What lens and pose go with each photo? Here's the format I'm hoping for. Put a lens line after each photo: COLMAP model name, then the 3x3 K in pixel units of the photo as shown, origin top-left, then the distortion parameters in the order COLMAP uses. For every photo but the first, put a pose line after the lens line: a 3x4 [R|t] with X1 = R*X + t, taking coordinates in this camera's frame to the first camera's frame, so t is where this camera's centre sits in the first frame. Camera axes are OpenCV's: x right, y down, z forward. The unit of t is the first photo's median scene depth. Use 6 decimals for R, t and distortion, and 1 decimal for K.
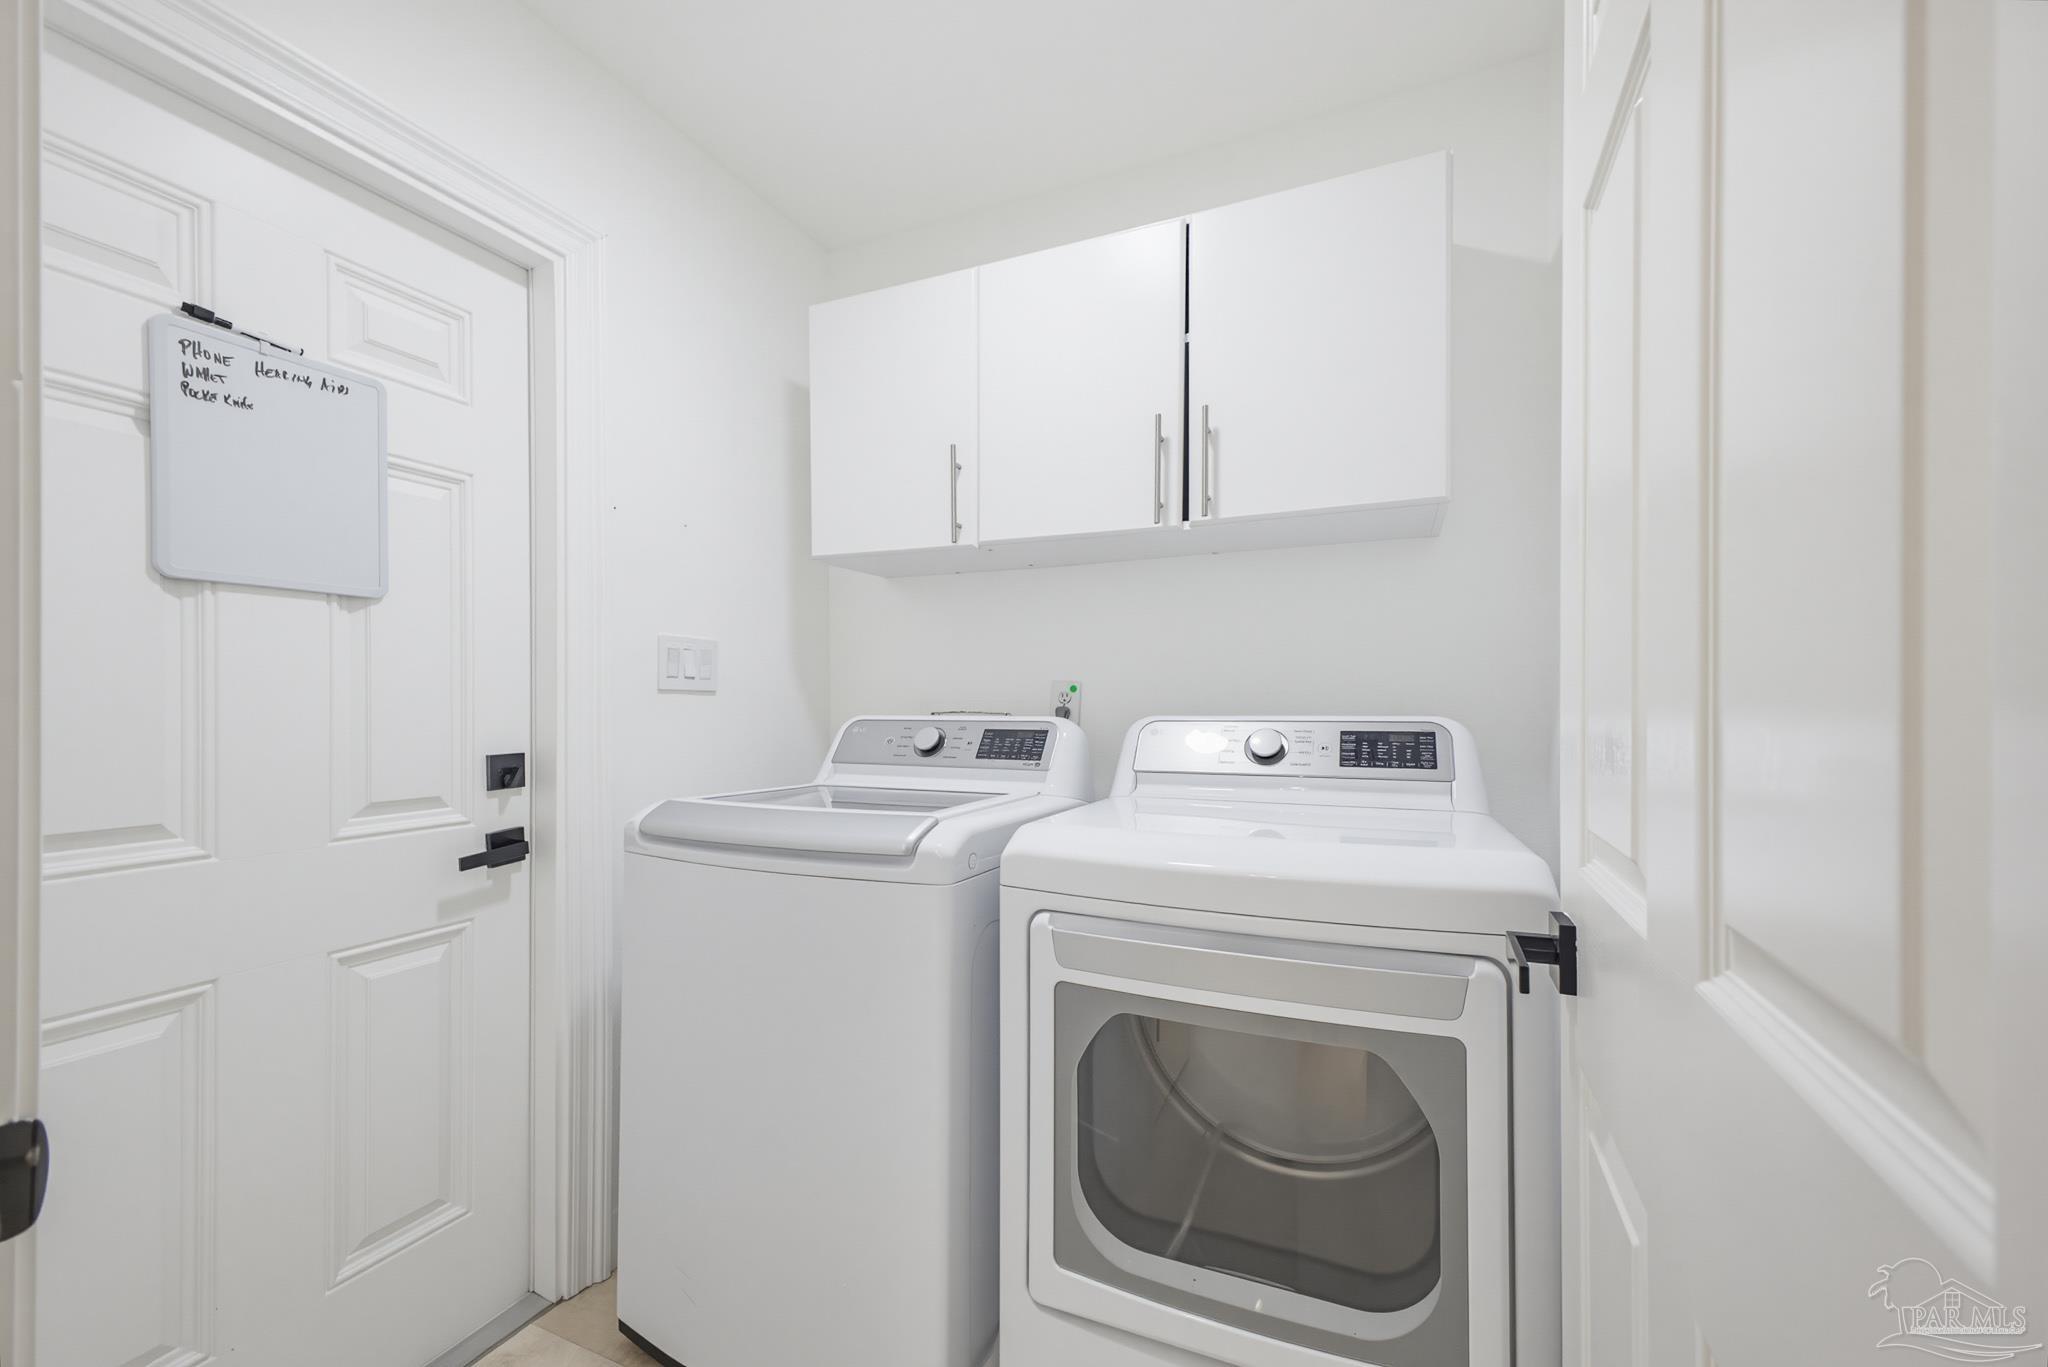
lens RADIAL K [[805.5, 0, 1021.1], [0, 805.5, 698.0], [0, 0, 1]] dist [0.015273, -0.000083]
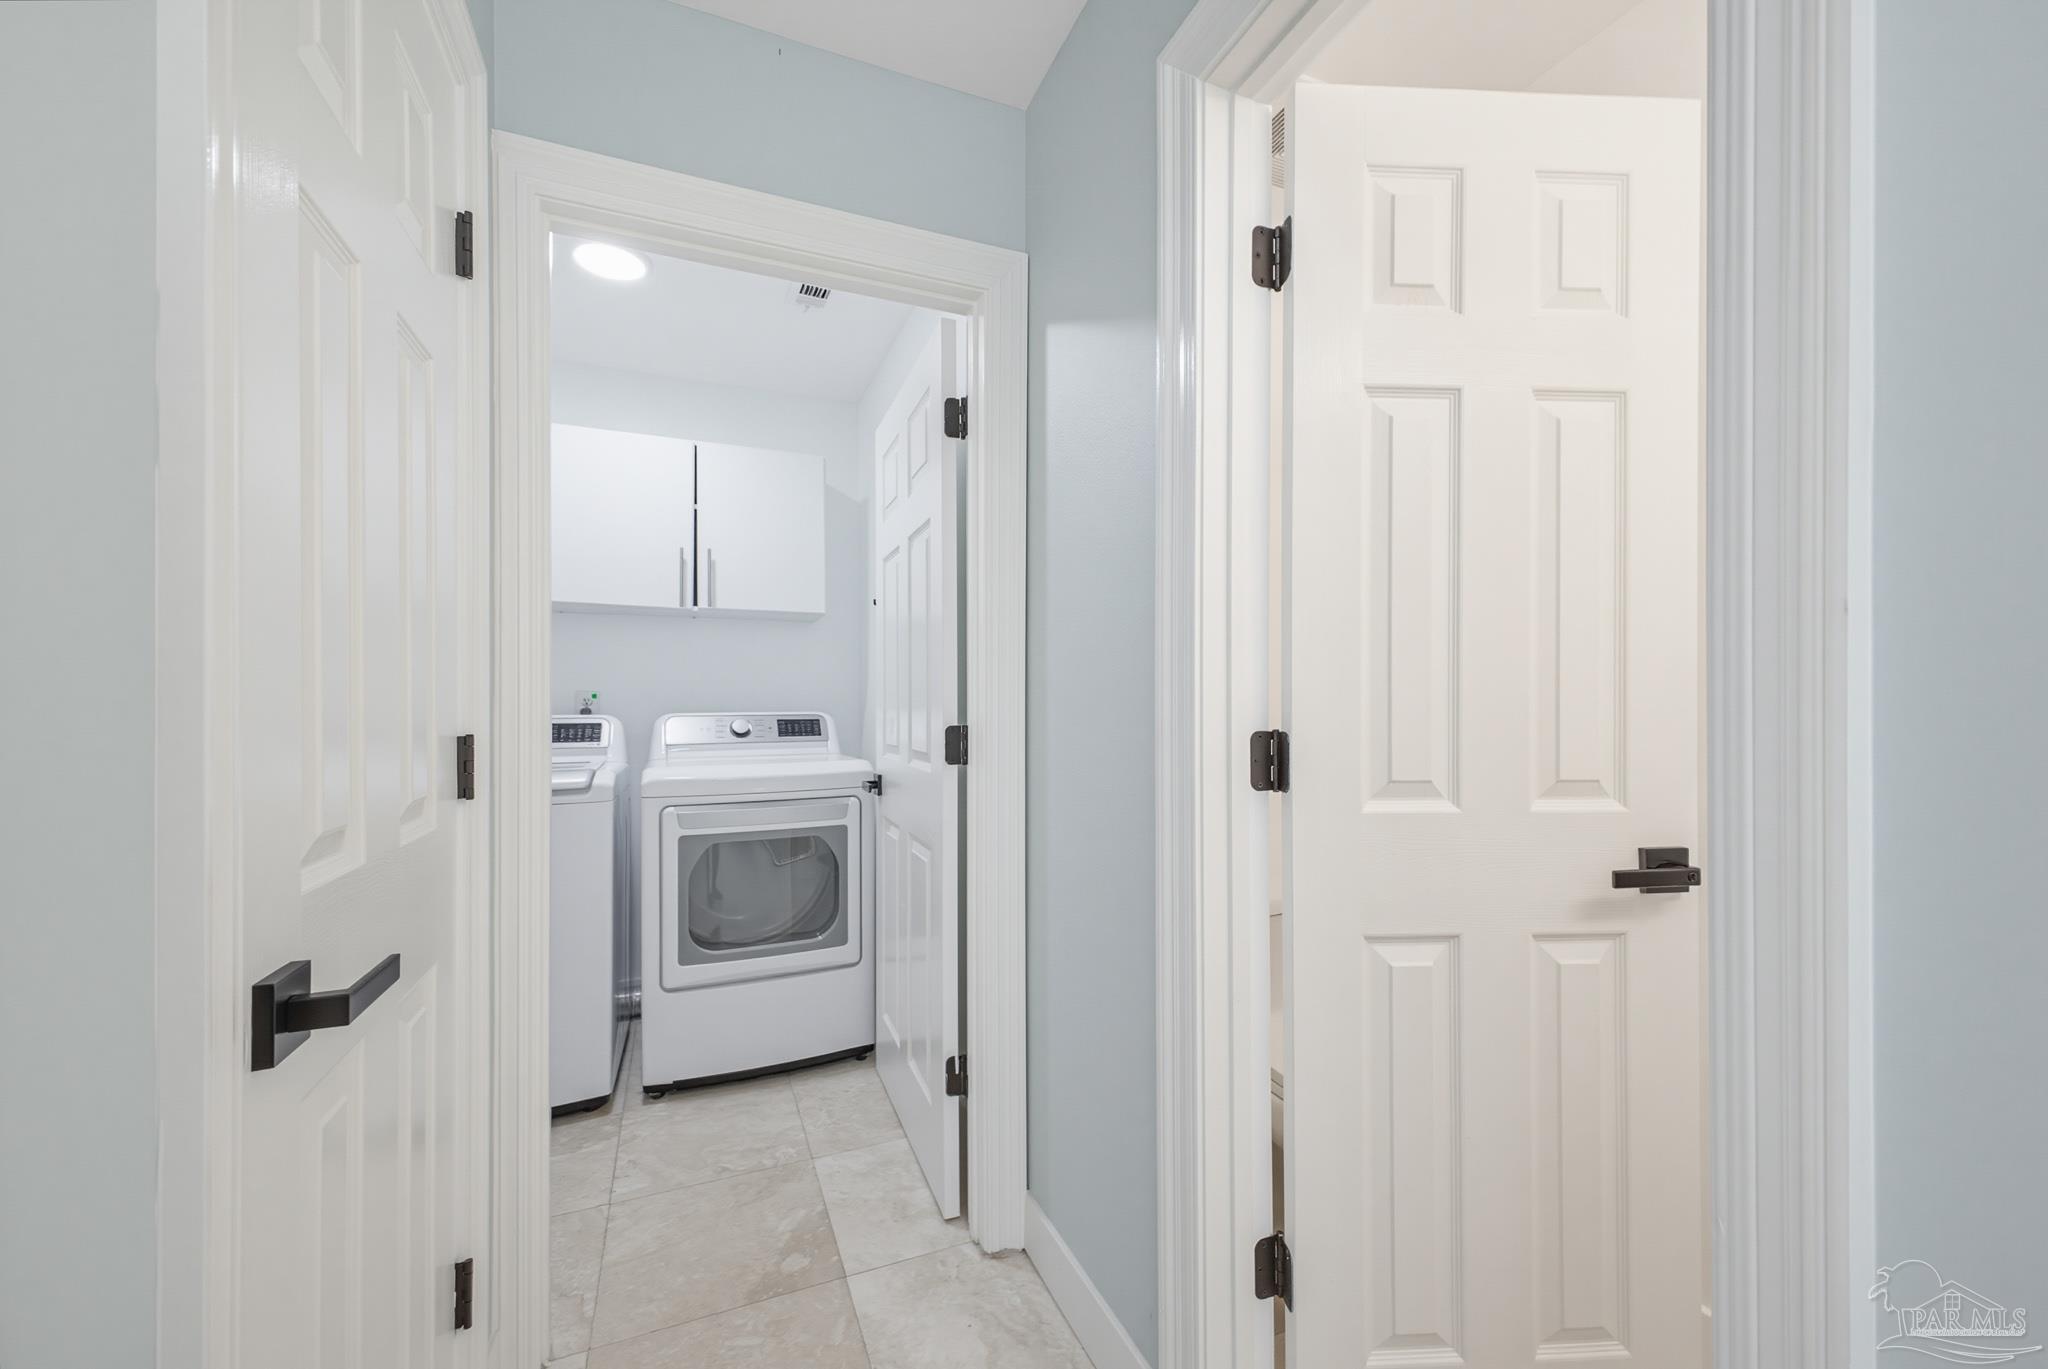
lens RADIAL K [[805.5, 0, 1021.1], [0, 805.5, 699.0], [0, 0, 1]] dist [0.015273, -0.000083]
pose [[0.667340, 0.003891, 0.744743, -0.761048], [-0.007323, 0.999972, 0.001337, -0.019978], [-0.744717, -0.006346, 0.667350, -0.884072]]
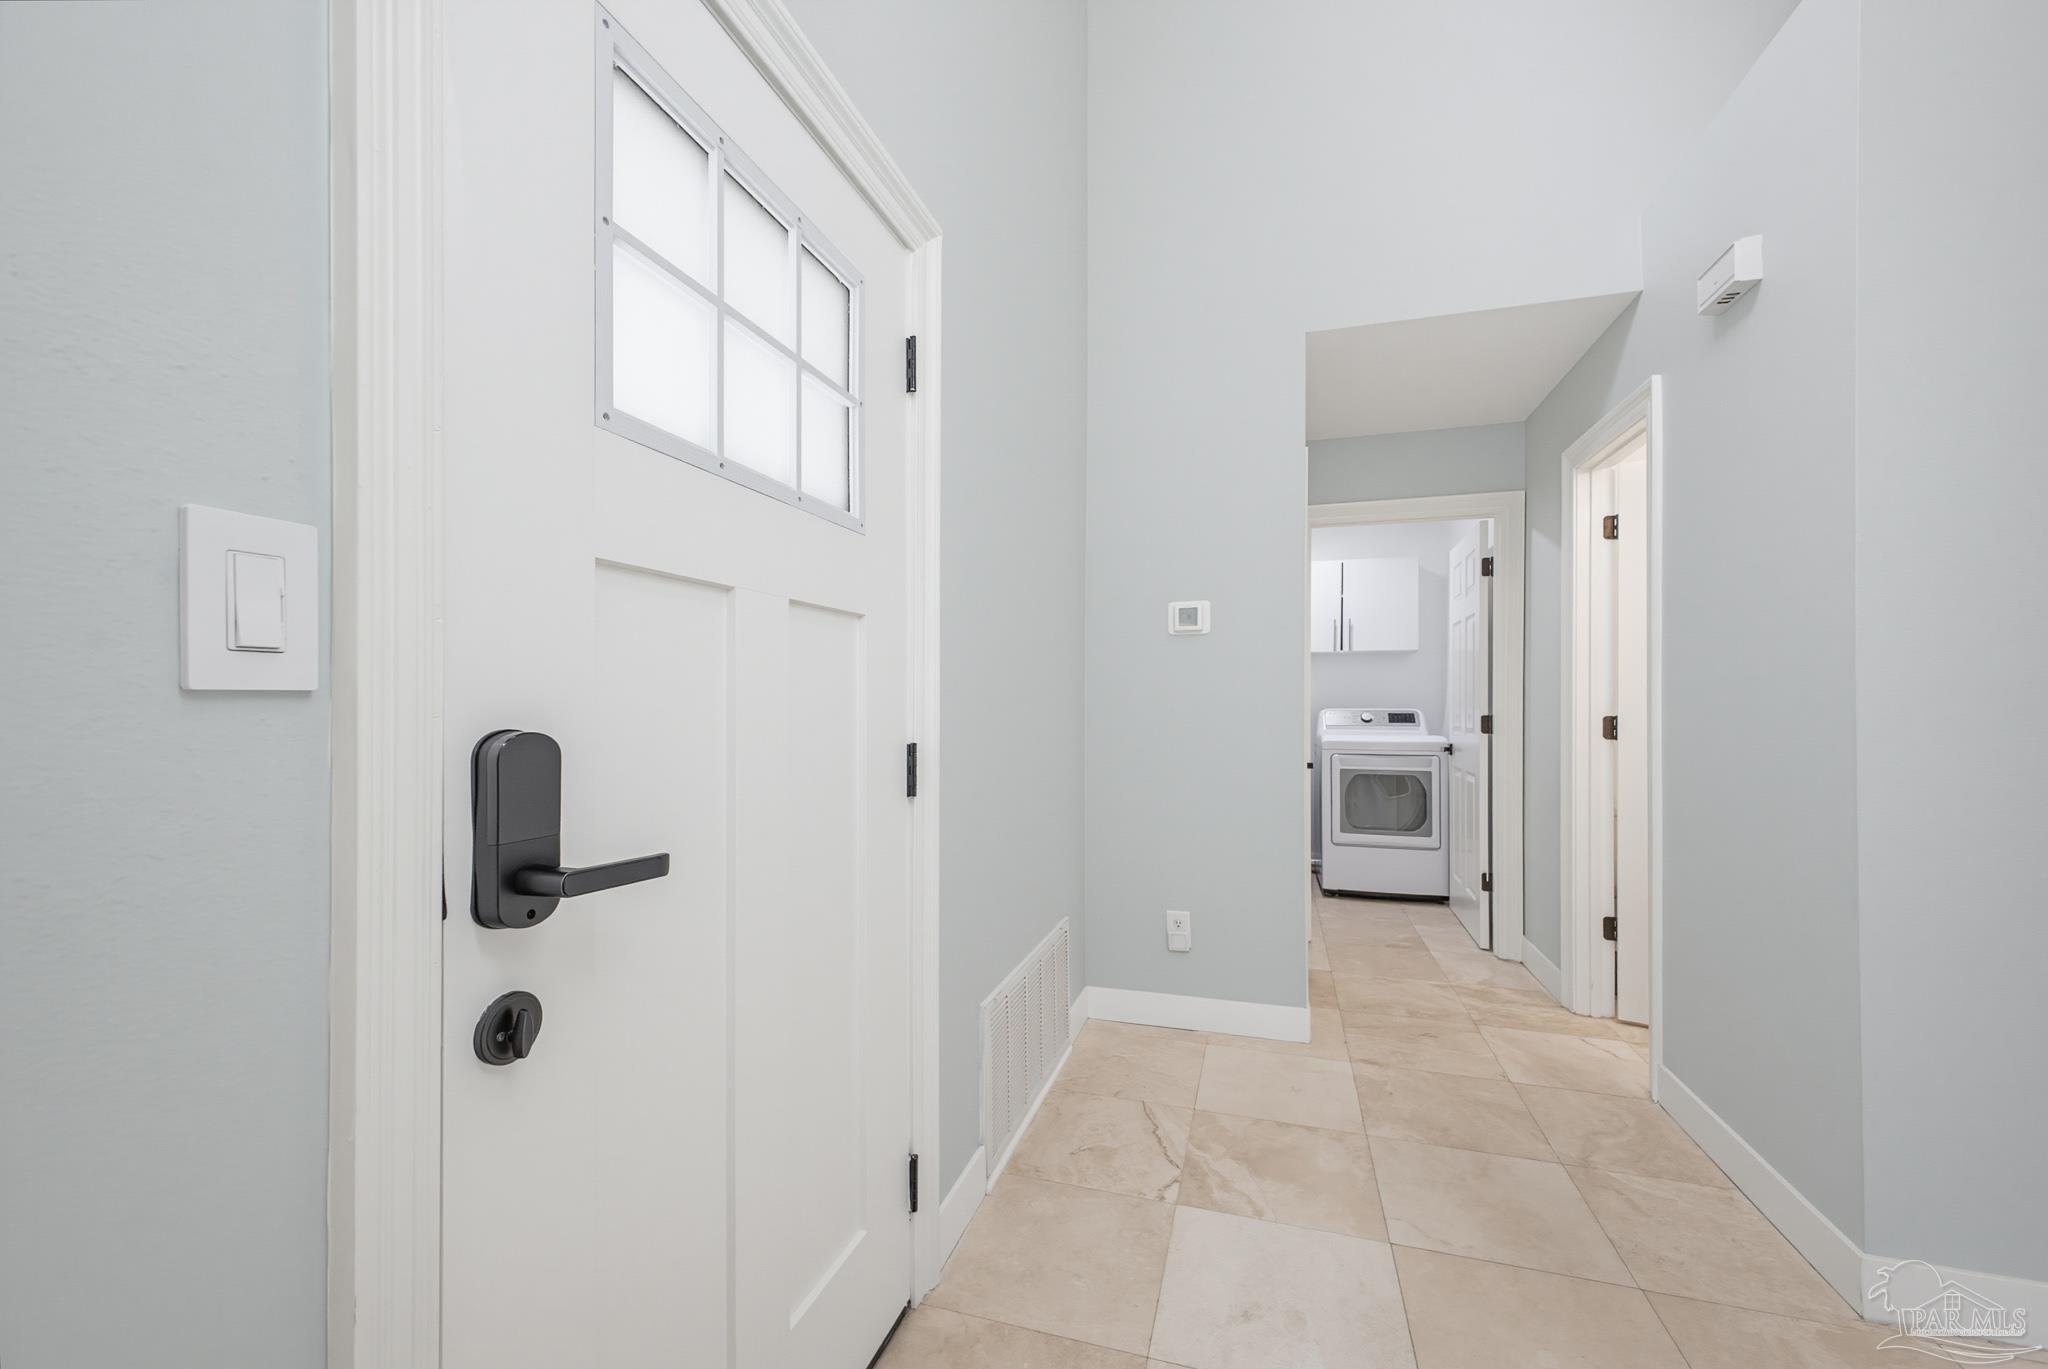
lens RADIAL K [[805.5, 0, 1021.1], [0, 805.5, 699.0], [0, 0, 1]] dist [0.015273, -0.000083]
pose [[0.989451, 0.003644, 0.144825, -1.834919], [-0.004684, 0.999966, 0.006842, -0.040758], [-0.144795, -0.007448, 0.989434, -2.445849]]
